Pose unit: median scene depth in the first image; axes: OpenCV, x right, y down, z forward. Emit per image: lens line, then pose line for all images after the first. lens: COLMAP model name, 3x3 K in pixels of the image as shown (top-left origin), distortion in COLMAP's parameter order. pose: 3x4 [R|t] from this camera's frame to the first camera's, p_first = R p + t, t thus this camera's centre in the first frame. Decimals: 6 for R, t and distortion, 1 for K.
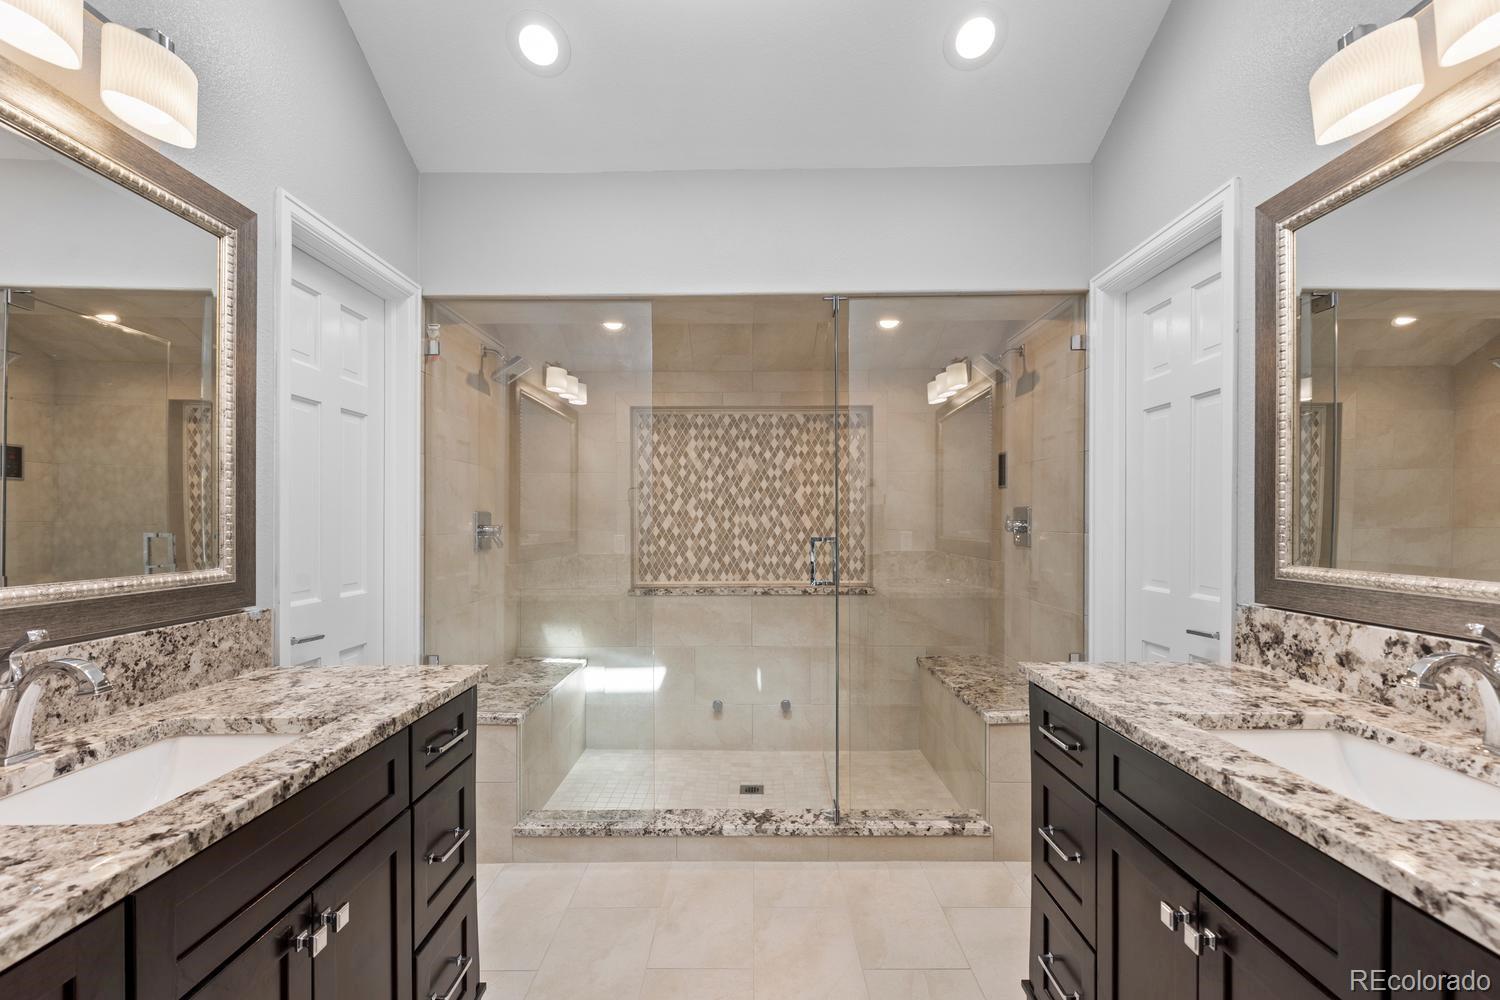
lens RADIAL K [[672.7, 0, 748.0], [0, 672.7, 507.5], [0, 0, 1]] dist [0.000823, 0.000246]
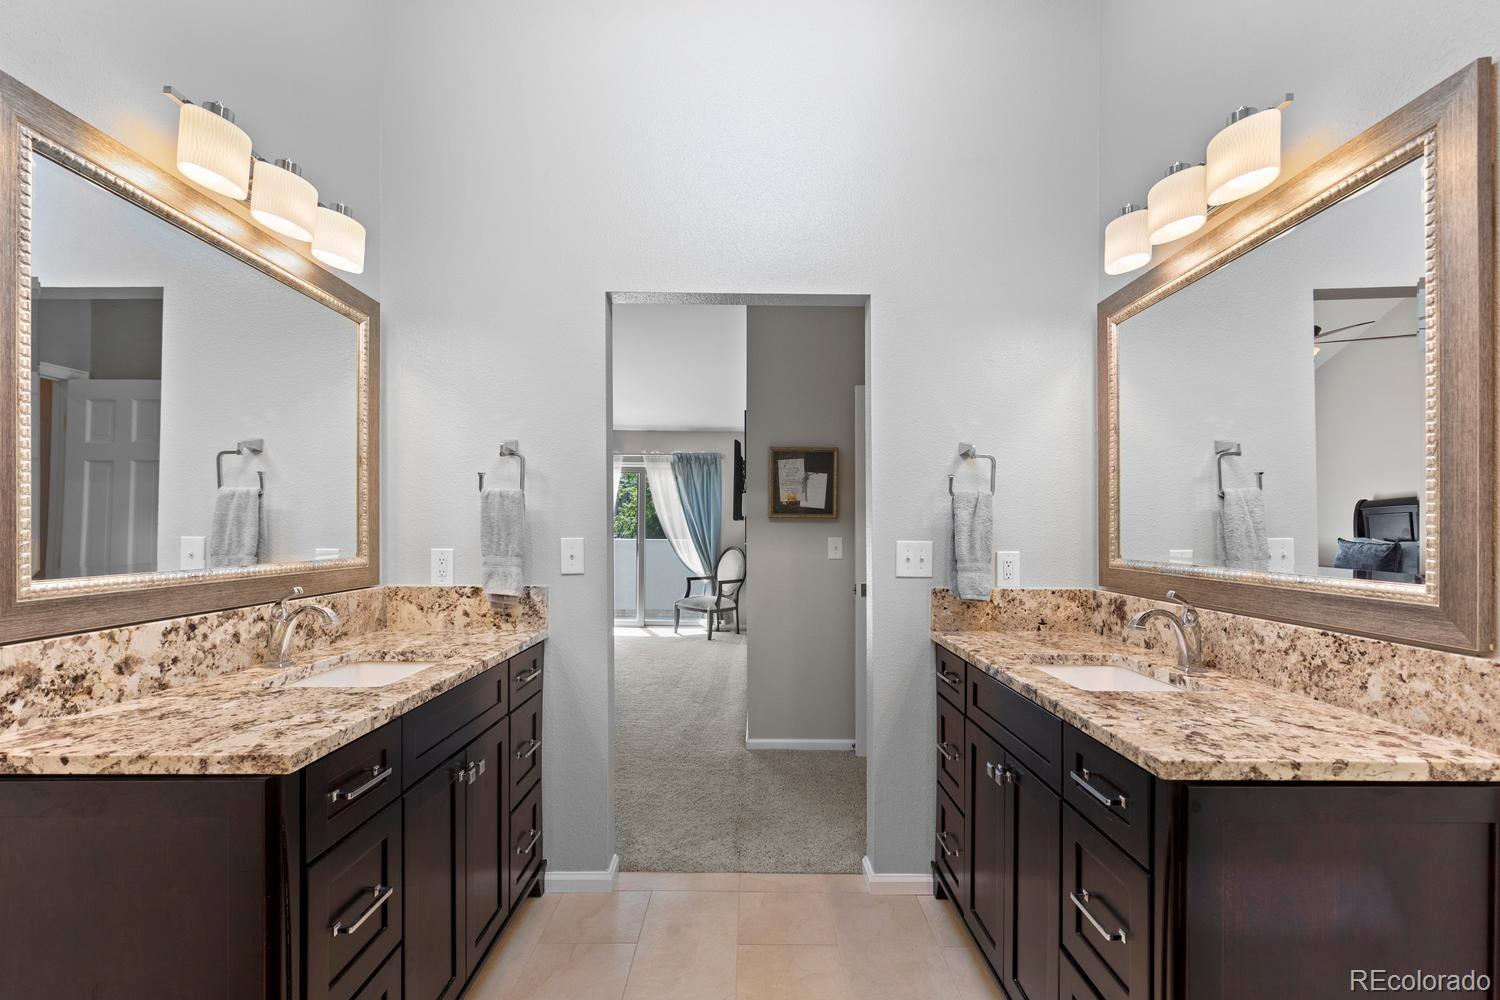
lens RADIAL K [[672.7, 0, 748.0], [0, 672.7, 507.5], [0, 0, 1]] dist [0.000823, 0.000246]
pose [[-0.999999, 0.000681, -0.000769, -0.016114], [0.000717, 0.998869, -0.047542, 0.043084], [0.000736, -0.047542, -0.998869, 1.983899]]
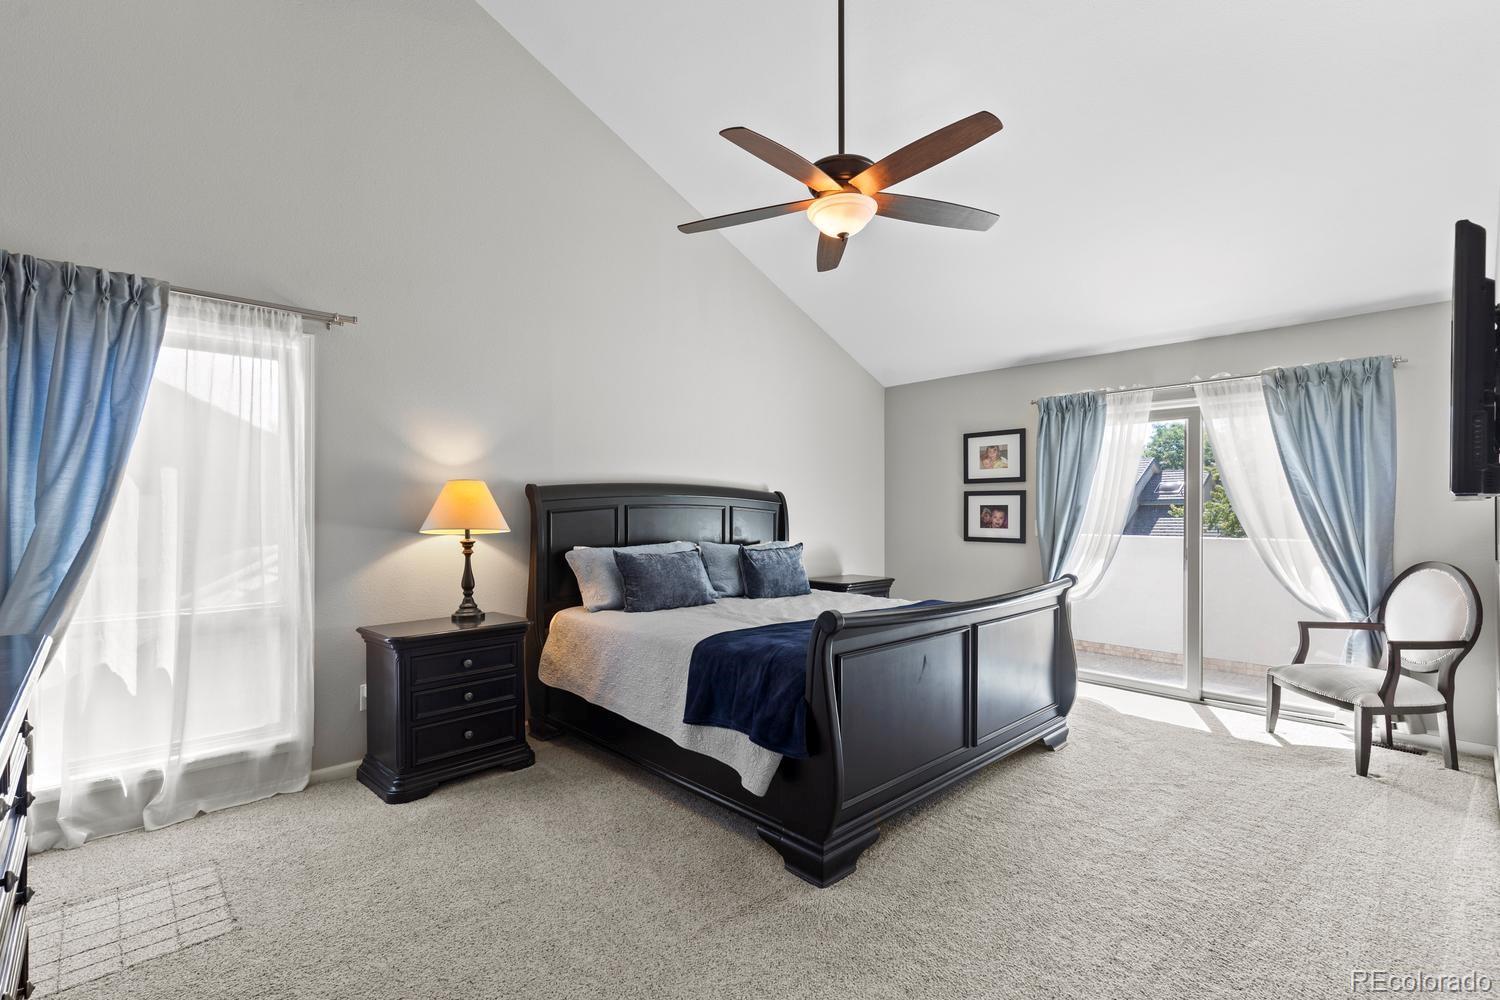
lens RADIAL K [[672.7, 0, 748.0], [0, 672.7, 507.5], [0, 0, 1]] dist [0.000823, 0.000246]
pose [[-0.694254, 0.008635, 0.719678, 0.001305], [-0.014474, 0.999558, -0.025956, 0.035272], [-0.719585, -0.028437, -0.693822, 1.567155]]
